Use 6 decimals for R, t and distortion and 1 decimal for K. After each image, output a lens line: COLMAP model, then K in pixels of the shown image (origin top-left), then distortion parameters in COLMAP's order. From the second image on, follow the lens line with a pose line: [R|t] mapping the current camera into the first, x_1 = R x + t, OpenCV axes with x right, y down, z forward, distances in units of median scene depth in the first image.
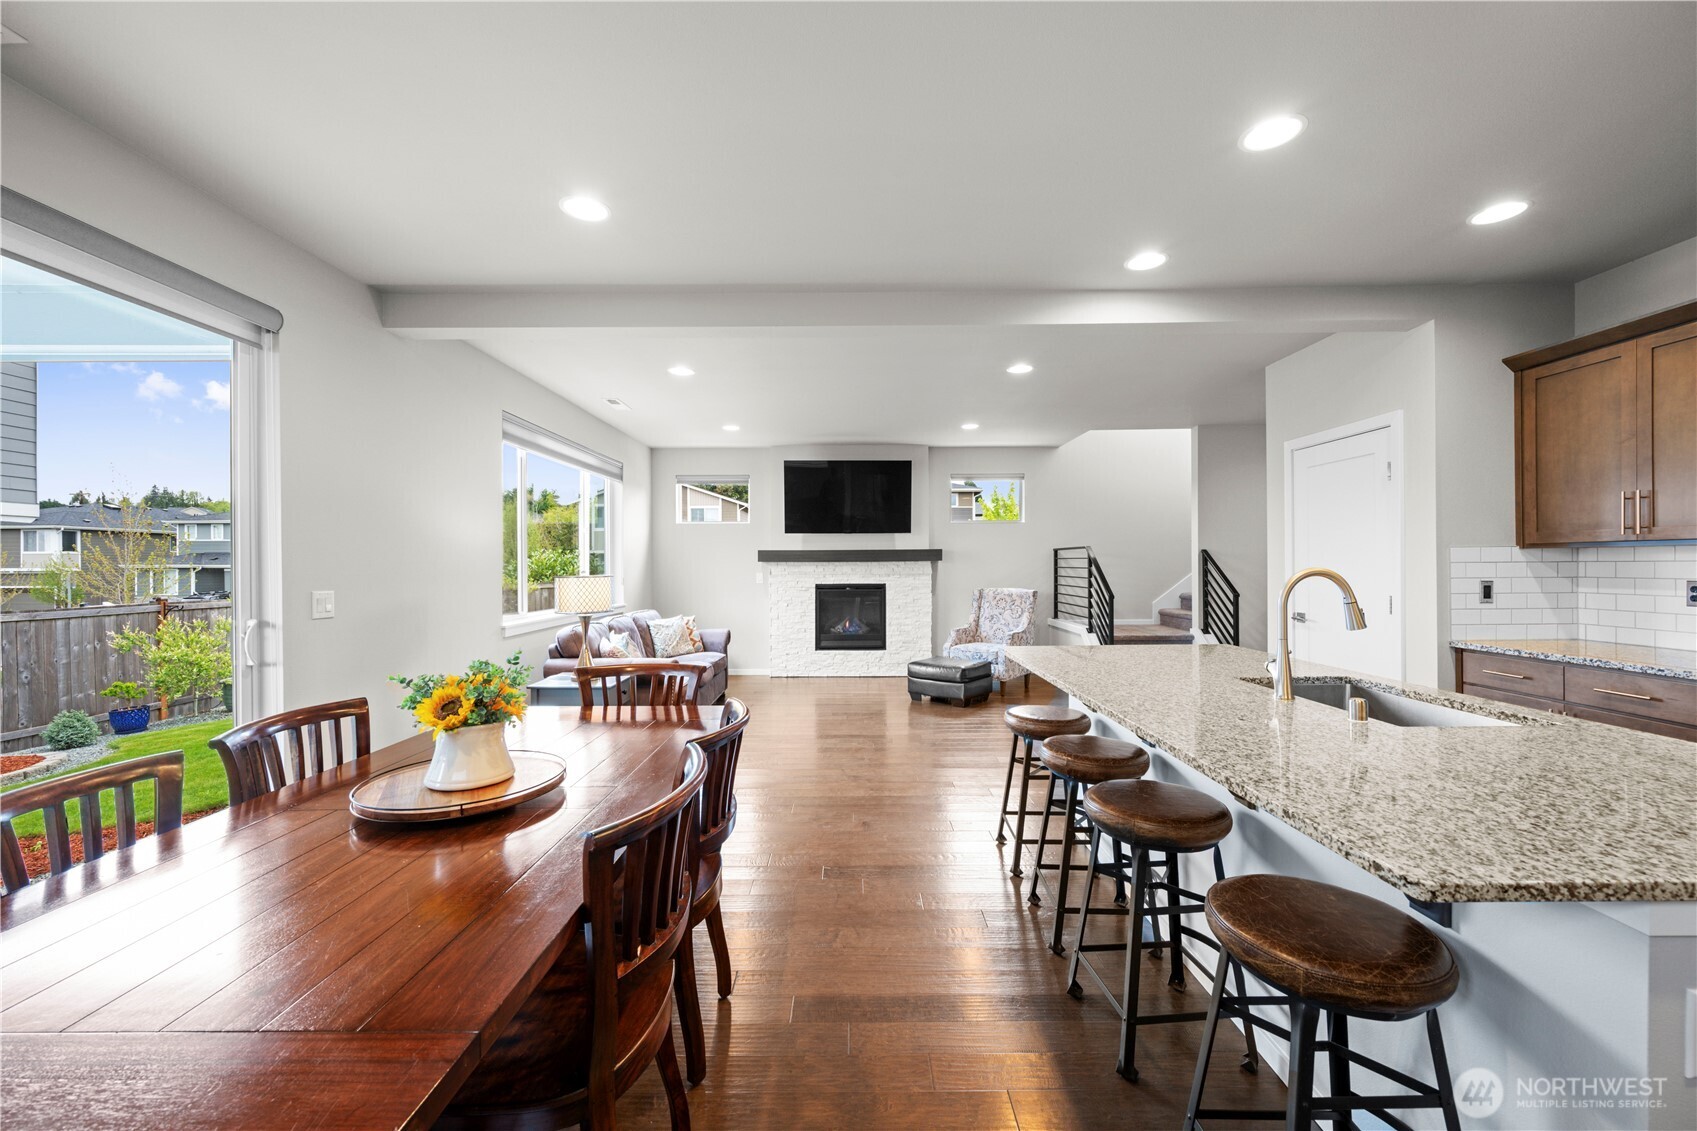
lens RADIAL K [[665.4, 0, 848.5], [0, 665.4, 565.5], [0, 0, 1]] dist [0.001924, 0.000332]
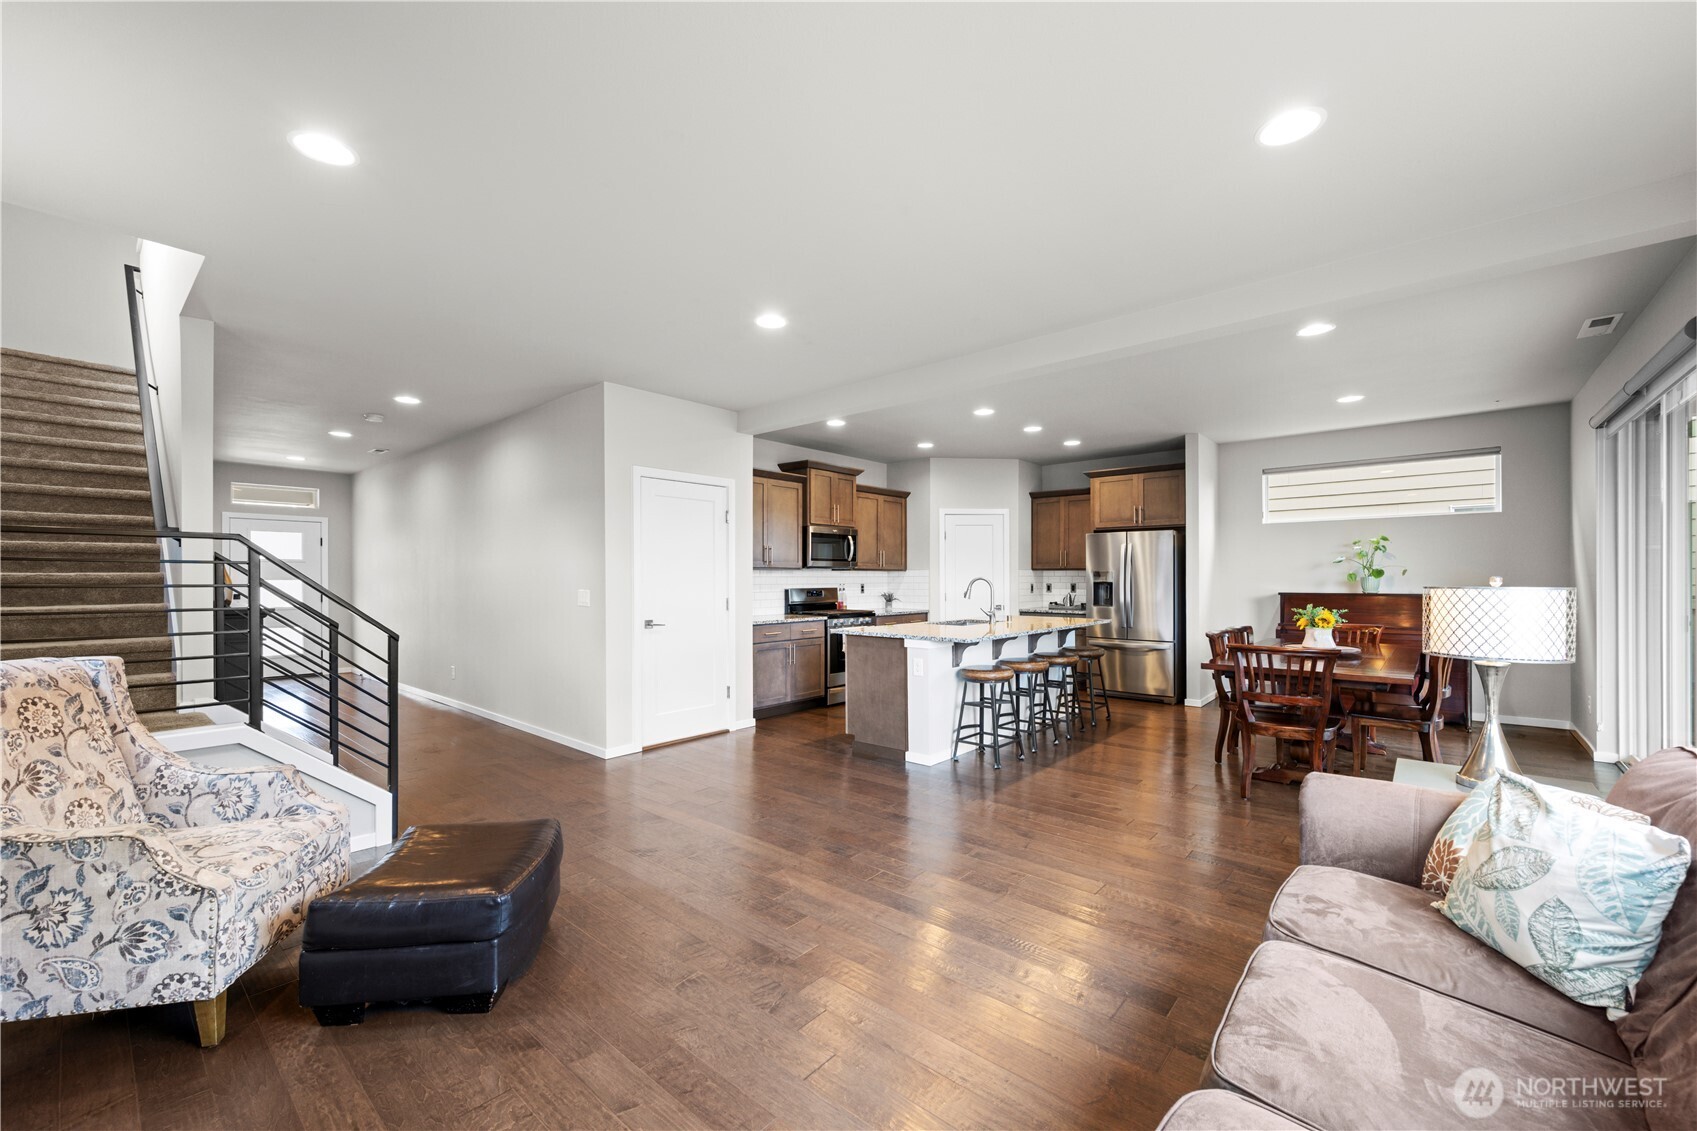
lens RADIAL K [[674.6, 0, 850.3], [0, 674.6, 580.0], [0, 0, 1]] dist [0.000342, 0.000053]
pose [[-0.756264, 0.003912, 0.654255, -0.509944], [0.005629, 0.999984, 0.000527, 0.005255], [-0.654243, 0.004081, -0.756274, 2.439179]]
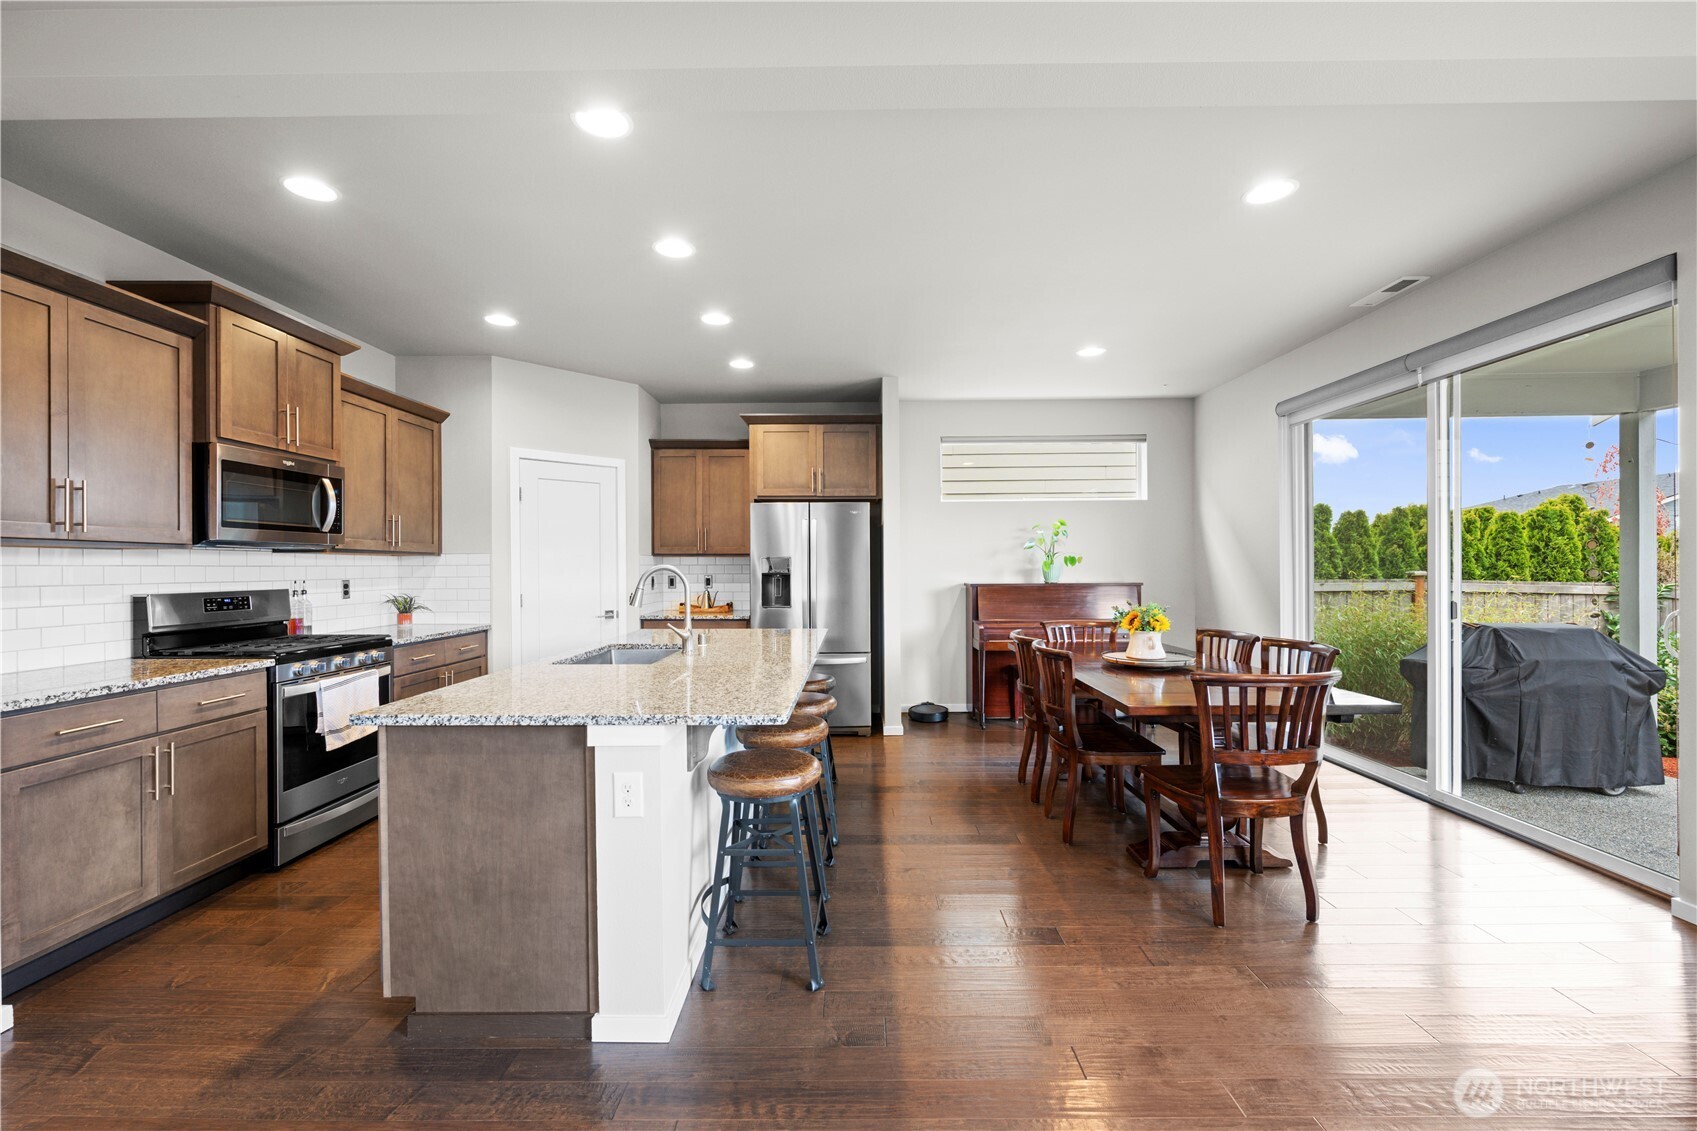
lens RADIAL K [[709.9, 0, 846.3], [0, 709.9, 570.0], [0, 0, 1]] dist [-0.002372, 0.000017]
pose [[-0.999916, 0.008999, 0.009305, 0.199521], [0.009042, 0.999949, 0.004558, 0.004720], [-0.009263, 0.004642, -0.999946, 1.785324]]
